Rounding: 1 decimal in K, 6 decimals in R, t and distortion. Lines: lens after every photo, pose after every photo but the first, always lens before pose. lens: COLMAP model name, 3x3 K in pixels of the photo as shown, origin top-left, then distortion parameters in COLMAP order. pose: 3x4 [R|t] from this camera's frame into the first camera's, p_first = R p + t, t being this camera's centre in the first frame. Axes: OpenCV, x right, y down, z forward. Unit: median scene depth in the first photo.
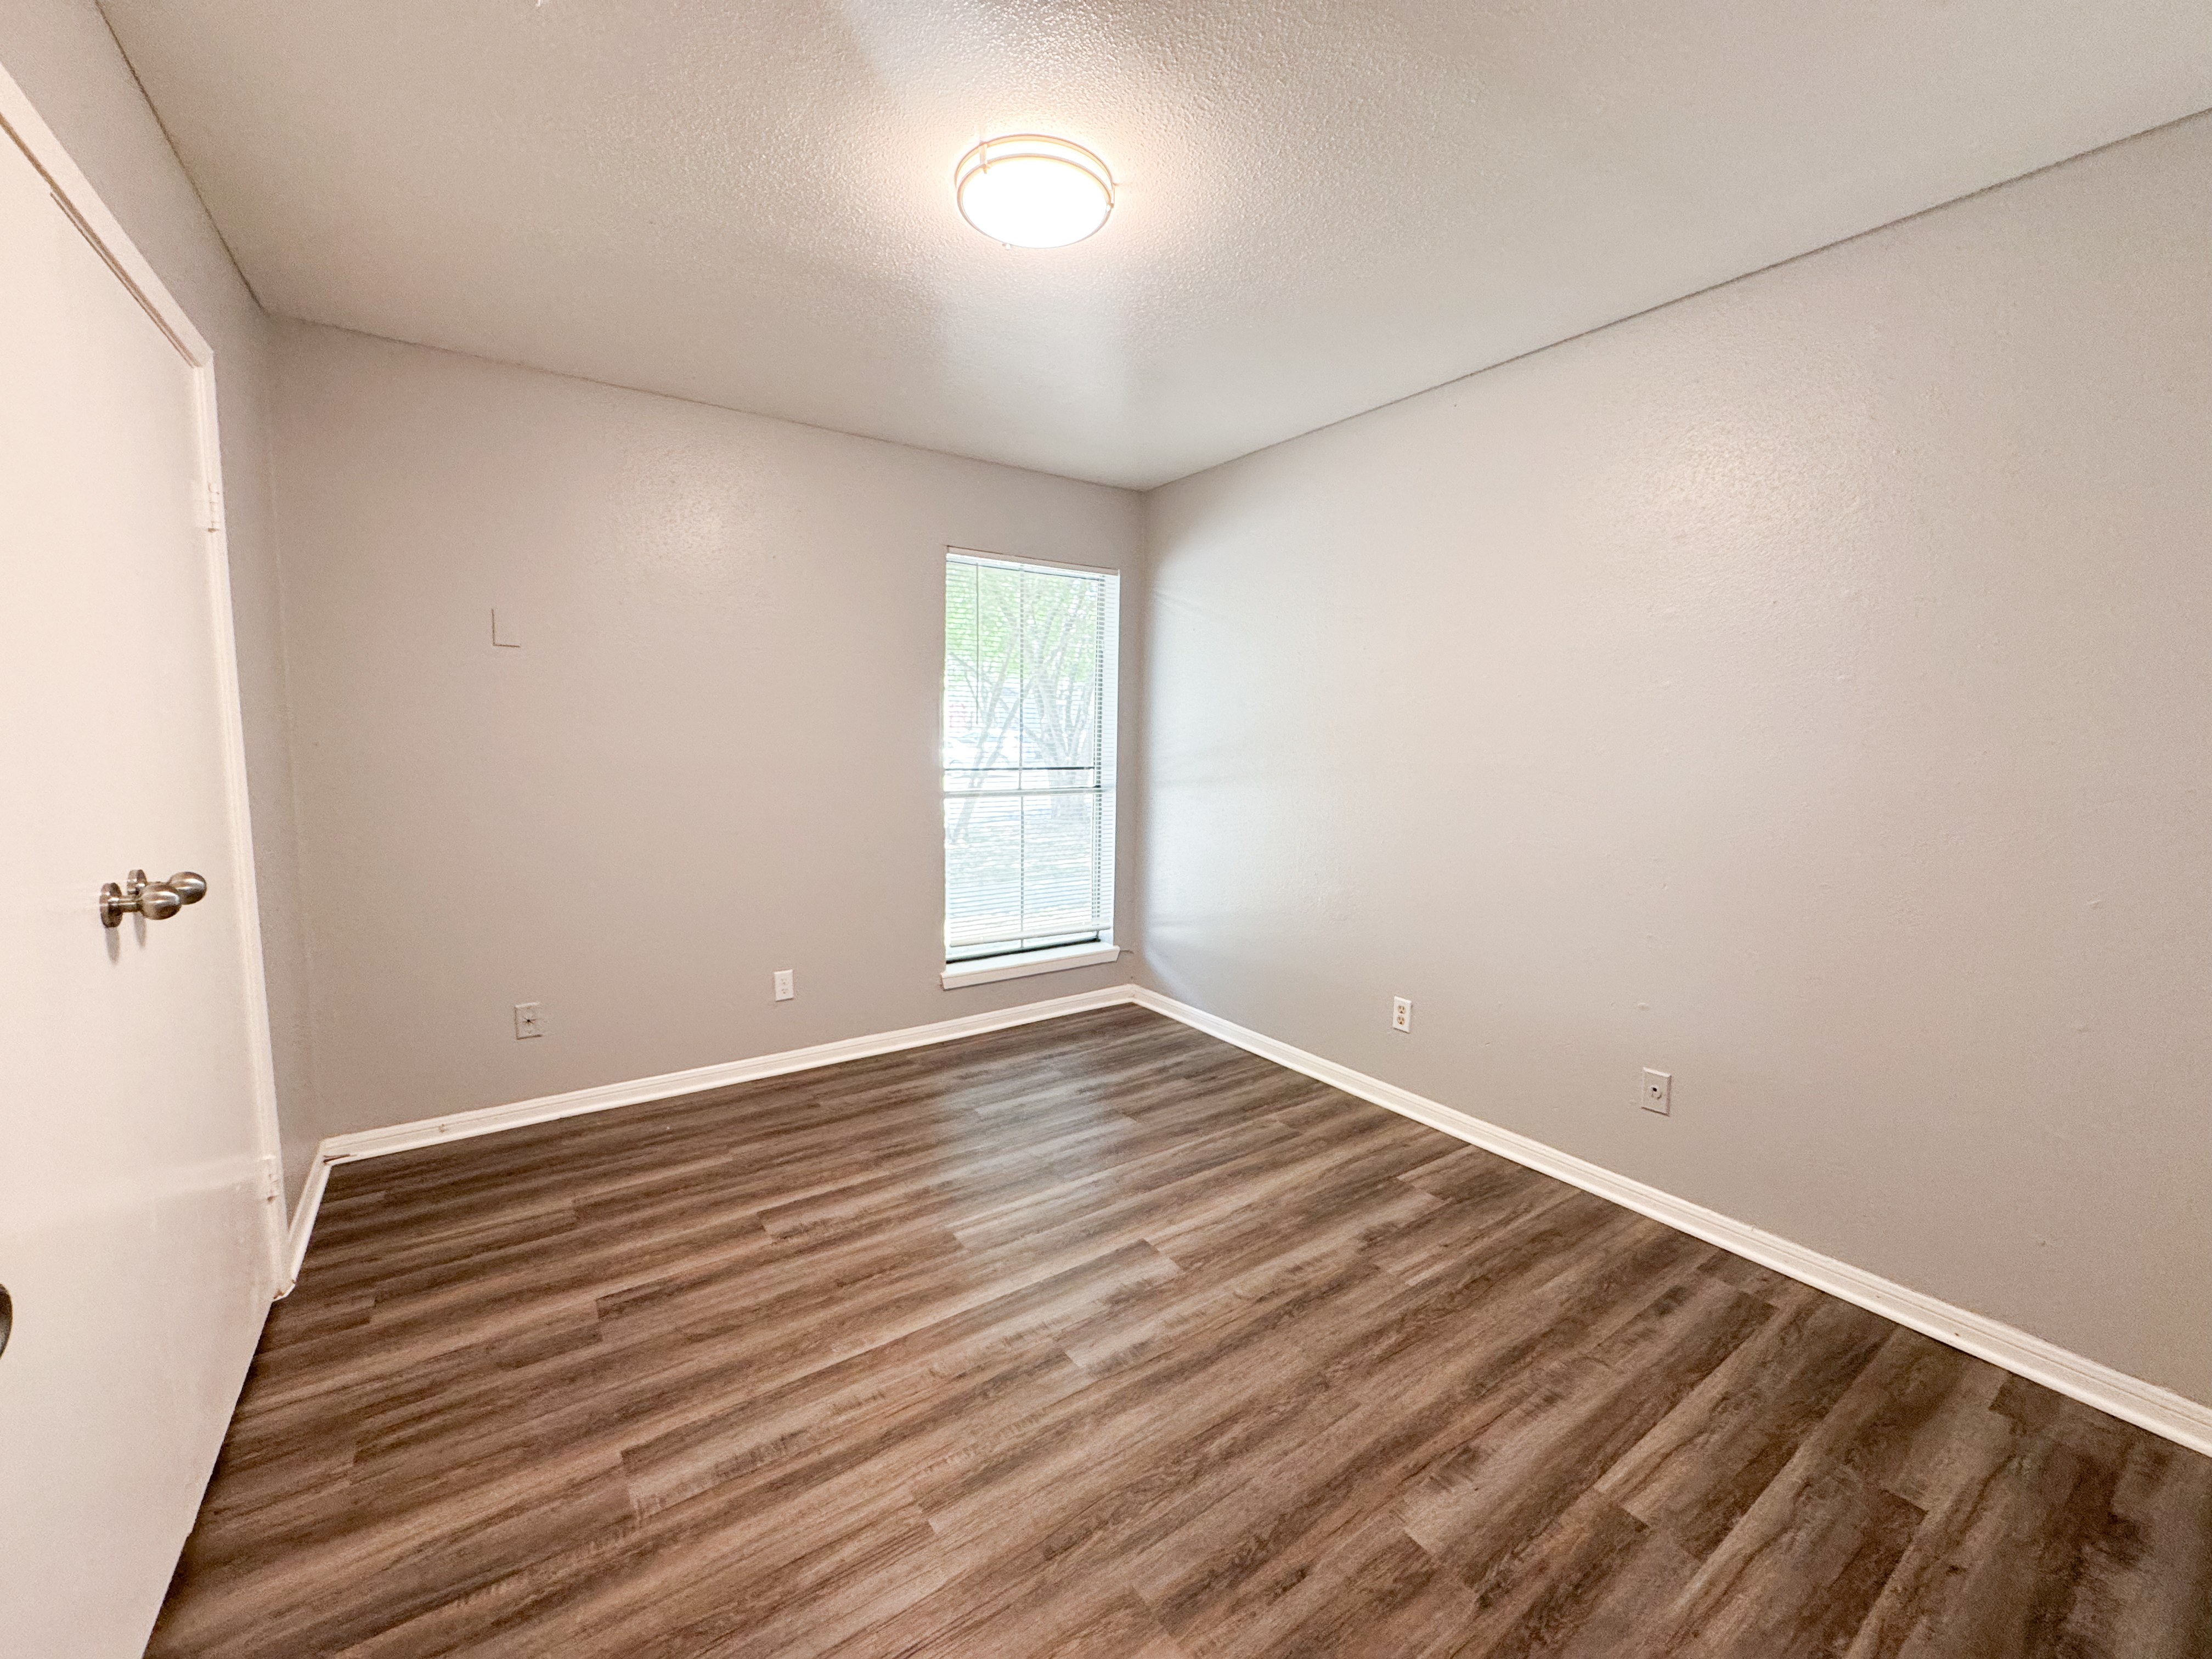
lens RADIAL K [[899.6, 0, 1104.9], [0, 899.6, 830.4], [0, 0, 1]] dist [0.000708, -0.000023]
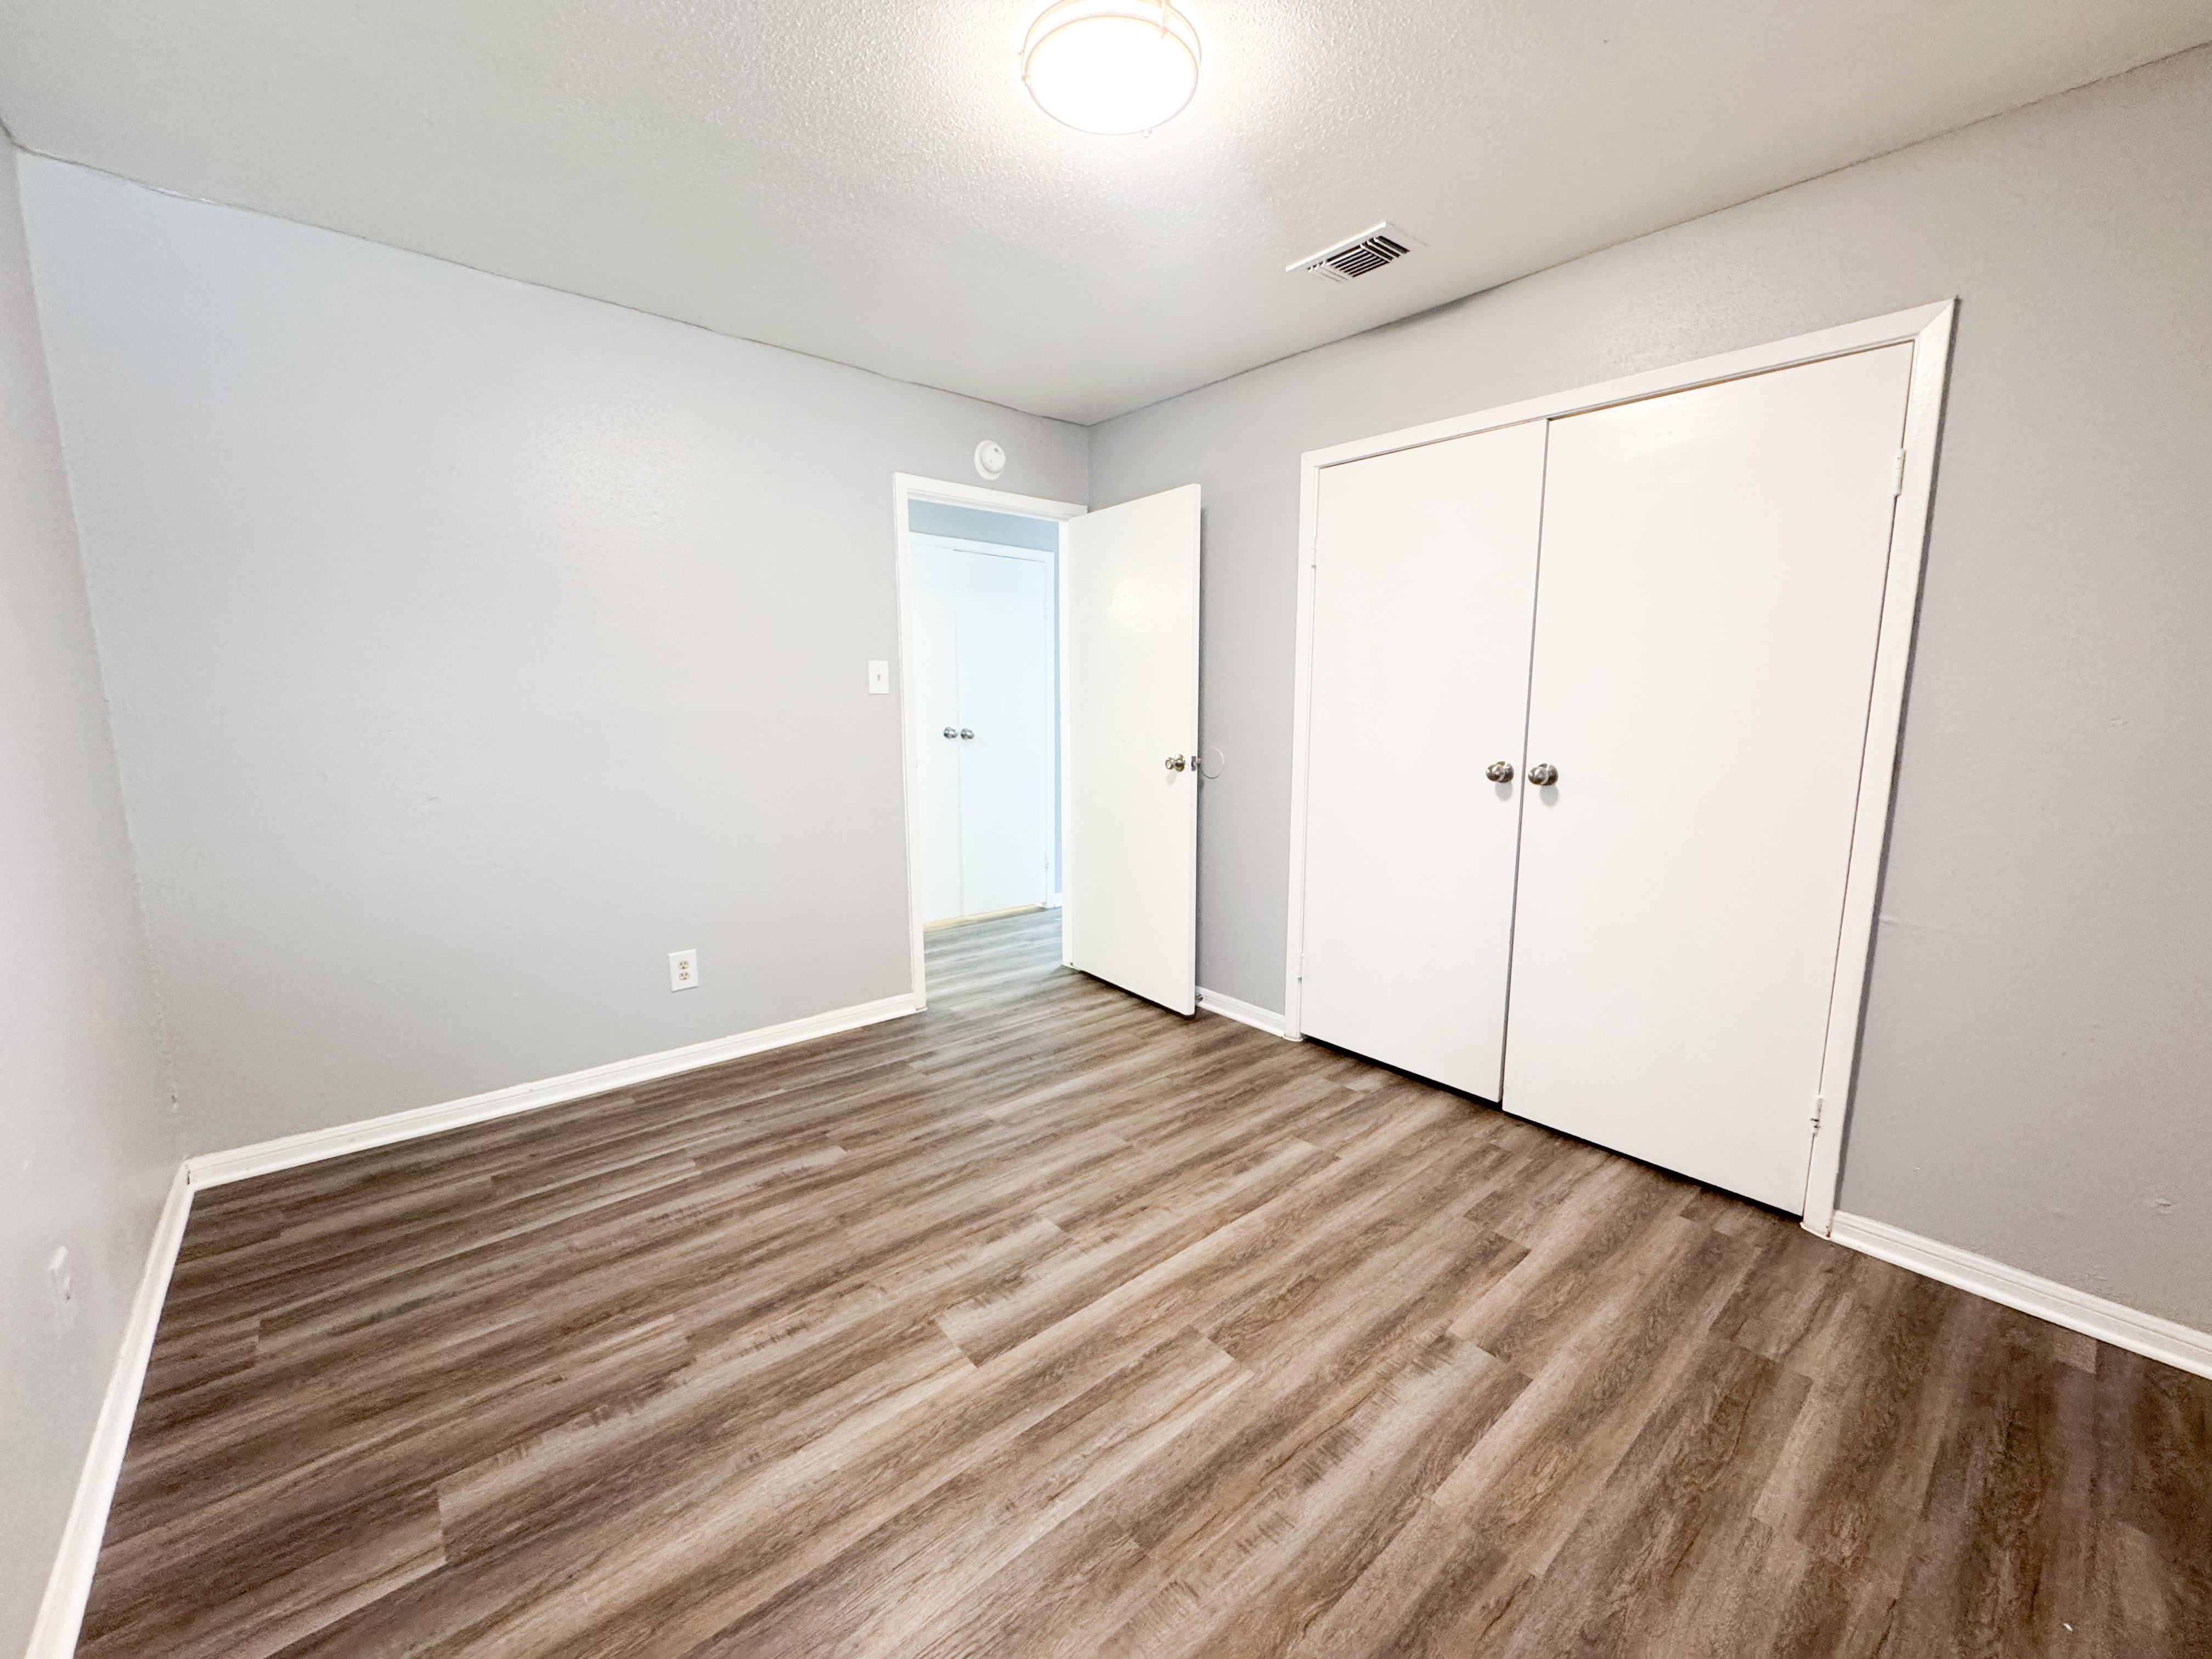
lens RADIAL K [[899.6, 0, 1105.2], [0, 899.6, 827.0], [0, 0, 1]] dist [0.000708, -0.000023]
pose [[-0.994744, -0.001976, -0.102369, 0.016763], [-0.028423, 0.965848, 0.257545, -0.188916], [0.098364, 0.259101, -0.960828, 1.818006]]
